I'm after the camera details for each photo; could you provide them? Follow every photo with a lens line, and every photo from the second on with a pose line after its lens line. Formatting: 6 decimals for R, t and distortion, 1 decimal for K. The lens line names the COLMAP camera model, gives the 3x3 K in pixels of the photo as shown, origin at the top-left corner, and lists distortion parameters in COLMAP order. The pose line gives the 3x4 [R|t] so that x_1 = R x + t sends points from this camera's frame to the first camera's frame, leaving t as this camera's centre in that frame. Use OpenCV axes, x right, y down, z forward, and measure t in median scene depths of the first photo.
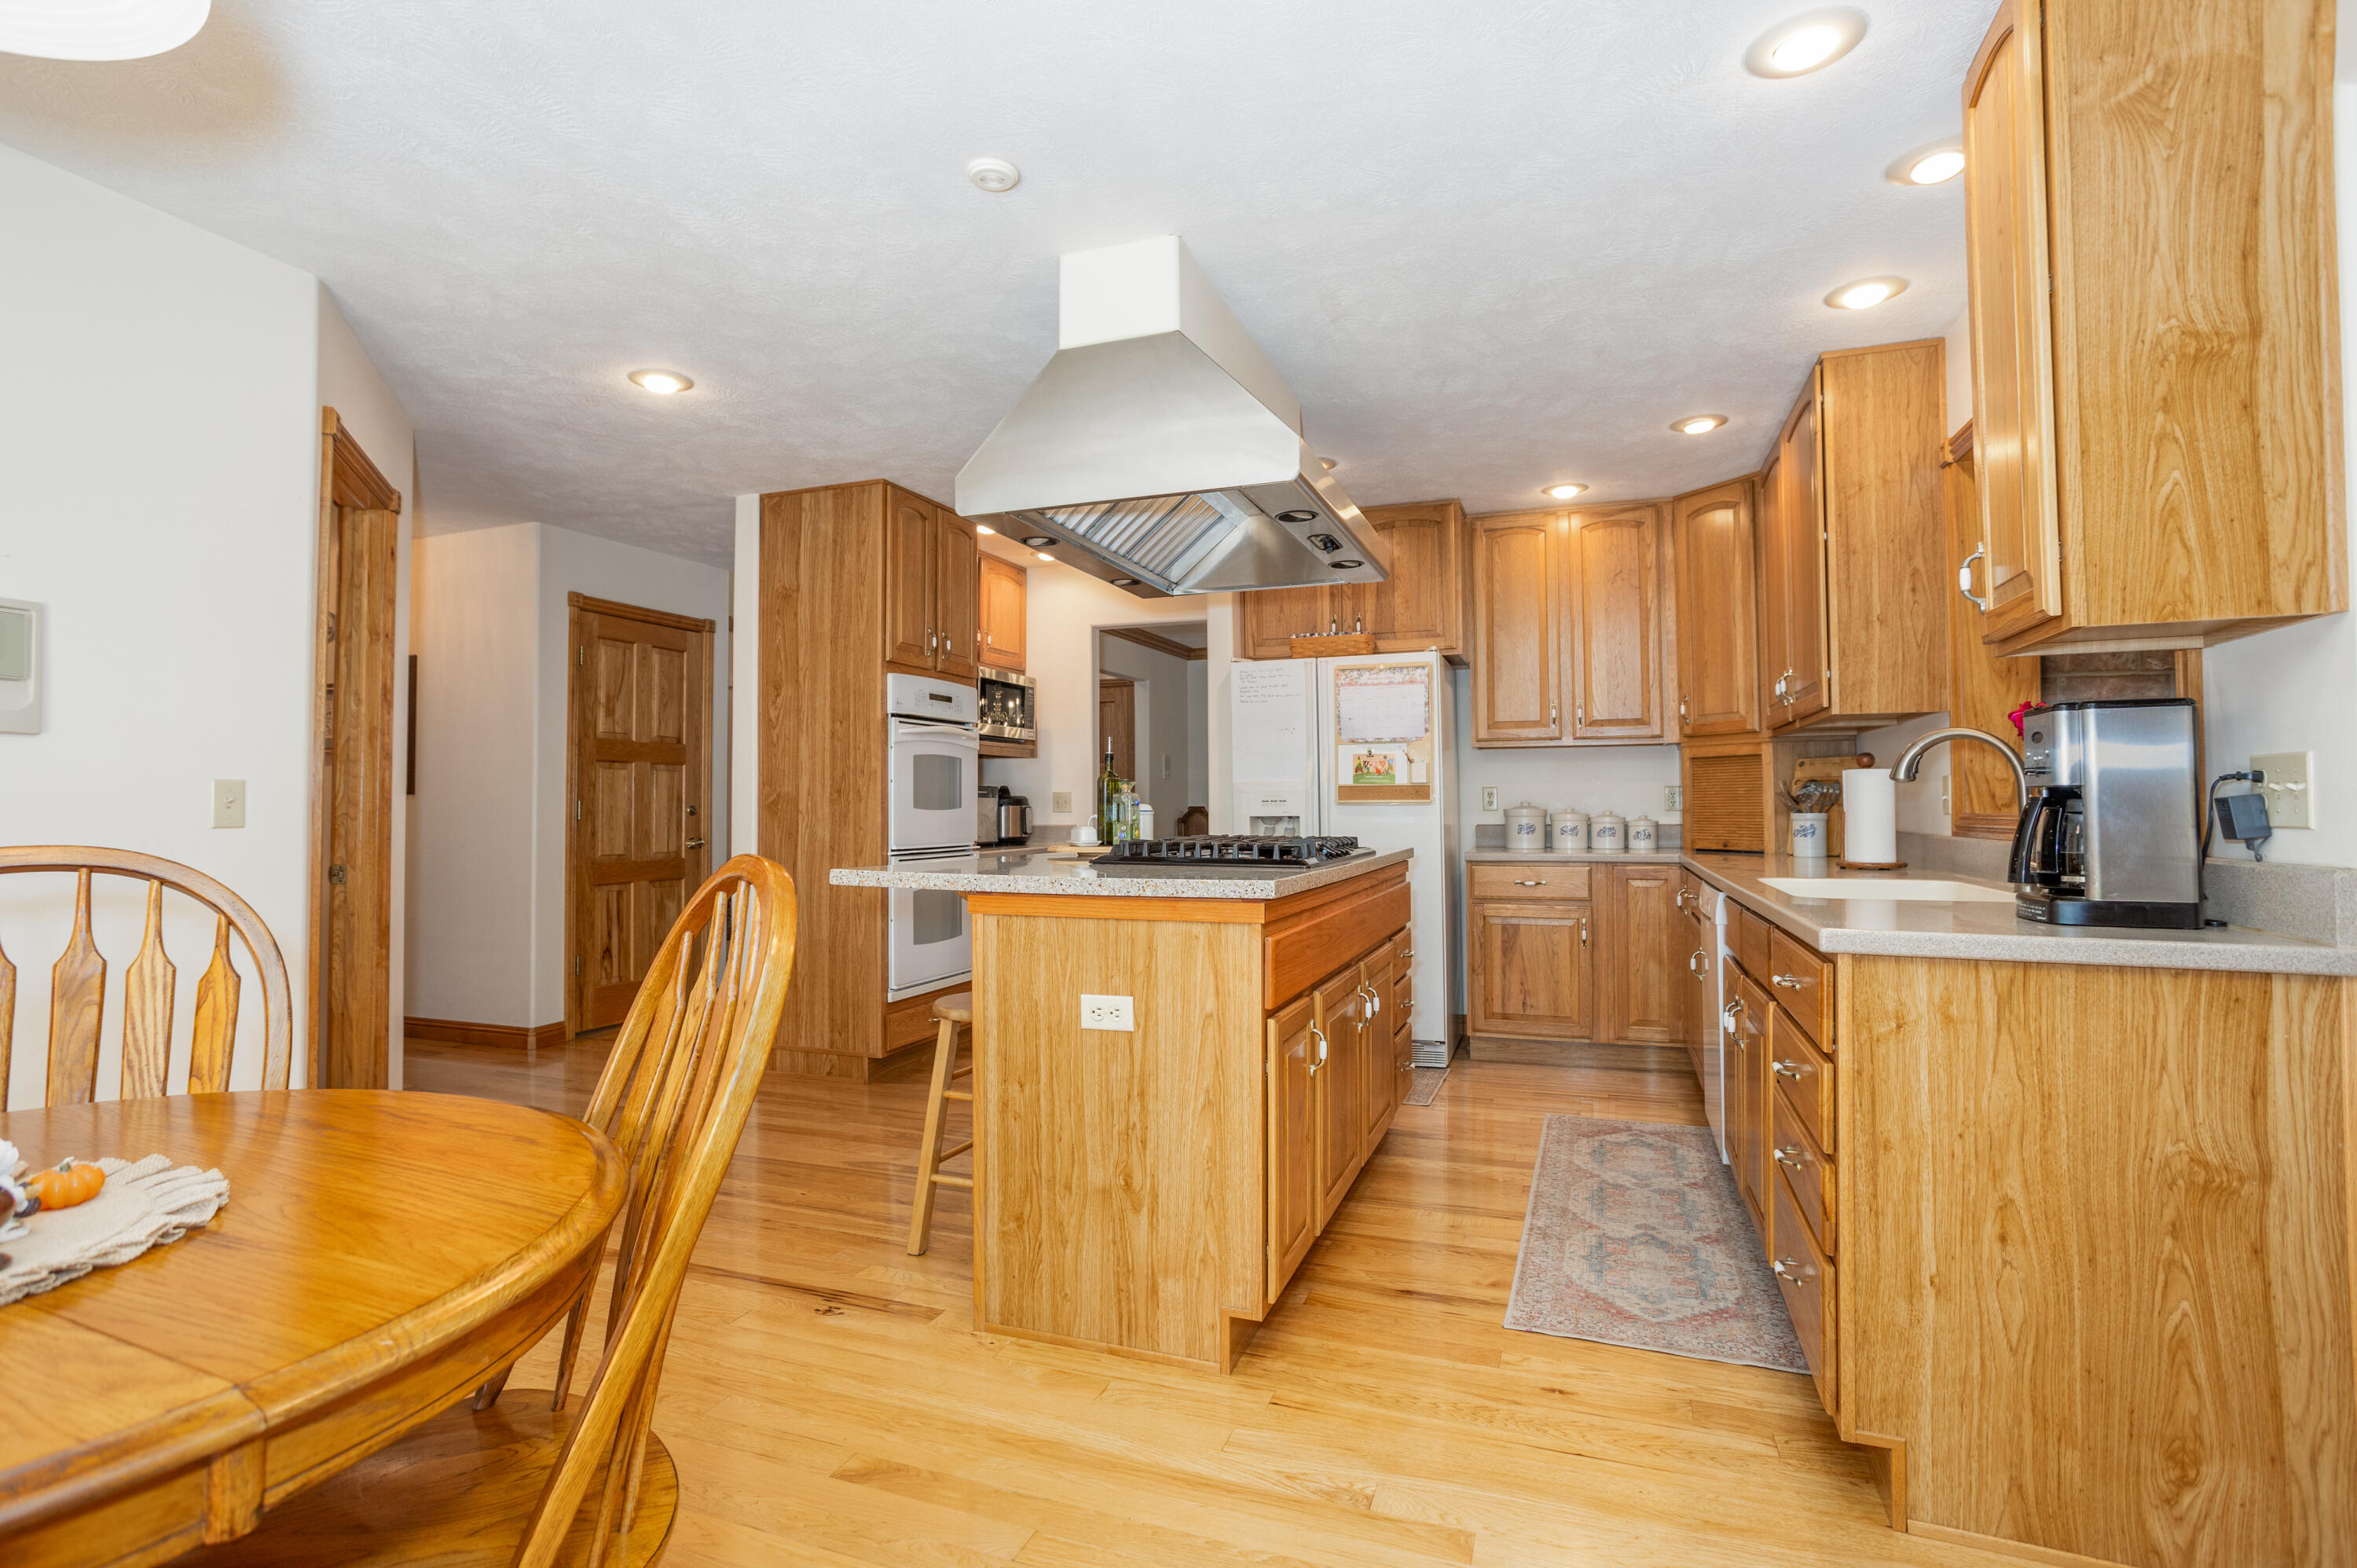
lens RADIAL K [[1097.9, 0, 1163.9], [0, 1097.9, 778.2], [0, 0, 1]] dist [-0.035476, 0.001968]
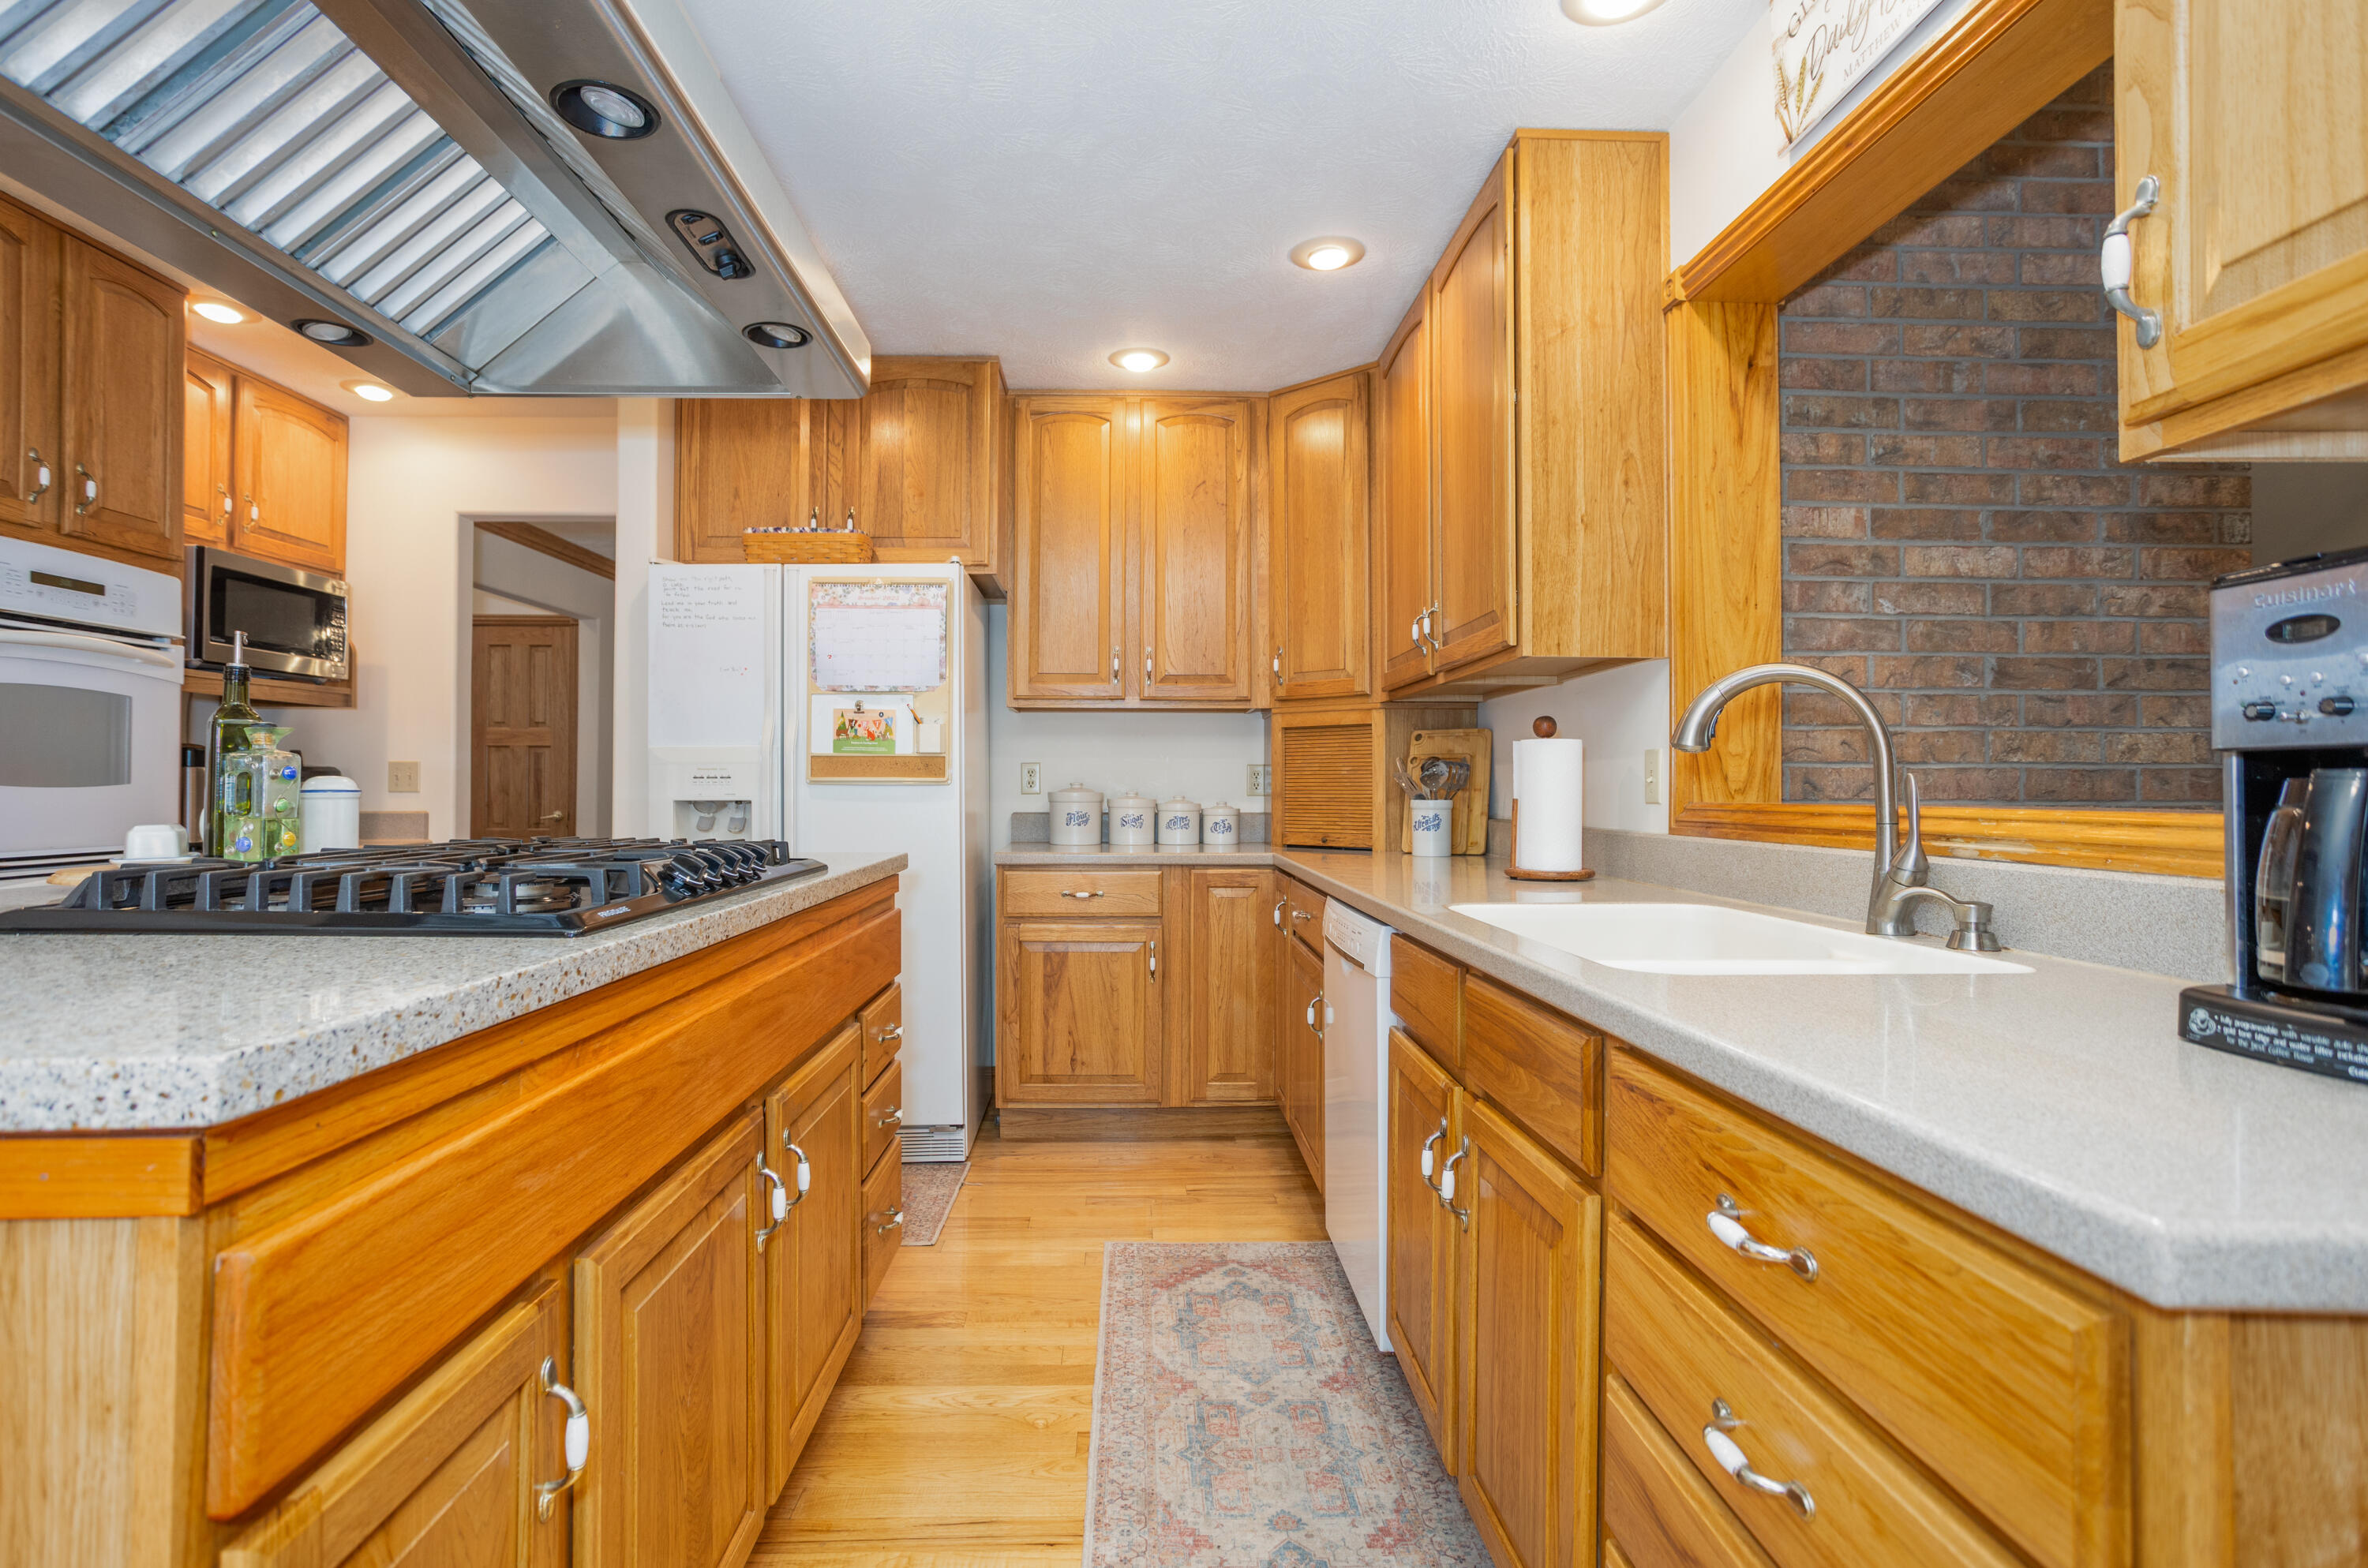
lens RADIAL K [[1102.9, 0, 1180.2], [0, 1102.9, 775.6], [0, 0, 1]] dist [-0.035476, 0.001968]
pose [[0.912595, 0.011972, 0.408689, 0.101340], [-0.017415, 0.999802, 0.009600, 0.009633], [-0.408494, -0.015879, 0.912623, 0.331783]]
